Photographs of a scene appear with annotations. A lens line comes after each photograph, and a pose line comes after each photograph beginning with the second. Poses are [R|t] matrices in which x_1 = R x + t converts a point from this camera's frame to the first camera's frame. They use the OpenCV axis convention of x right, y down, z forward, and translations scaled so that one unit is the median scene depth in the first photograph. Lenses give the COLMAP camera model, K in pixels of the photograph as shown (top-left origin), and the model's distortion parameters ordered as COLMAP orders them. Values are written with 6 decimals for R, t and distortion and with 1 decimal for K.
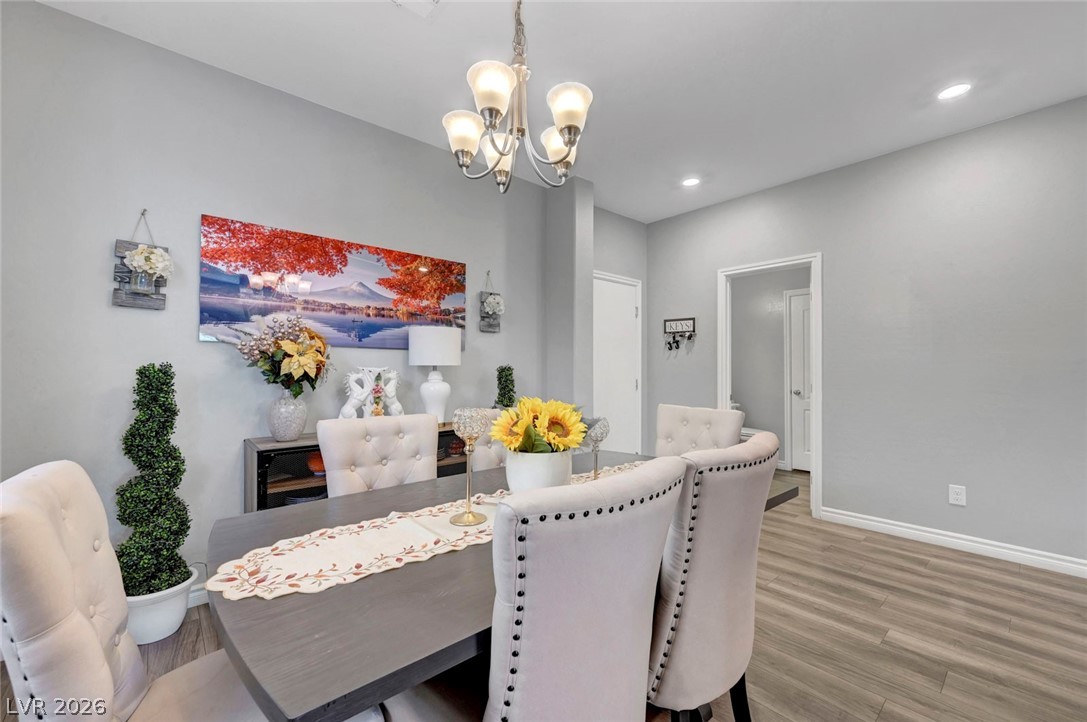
lens RADIAL K [[430.8, 0, 543.2], [0, 430.8, 365.2], [0, 0, 1]] dist [0.001752, 0.000048]
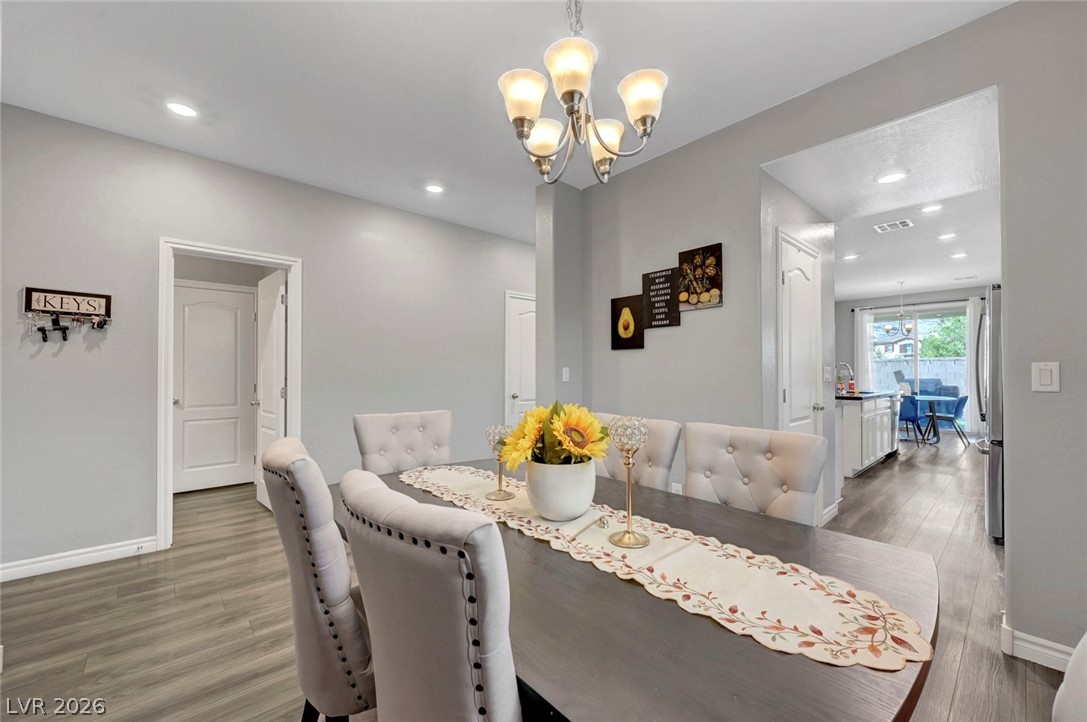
lens RADIAL K [[430.8, 0, 546.3], [0, 430.8, 366.1], [0, 0, 1]] dist [0.001752, 0.000048]
pose [[-0.000423, 0.011324, 0.999936, -0.296456], [-0.005066, 0.999923, -0.011326, 0.001434], [-0.999987, -0.005070, -0.000366, 0.322784]]
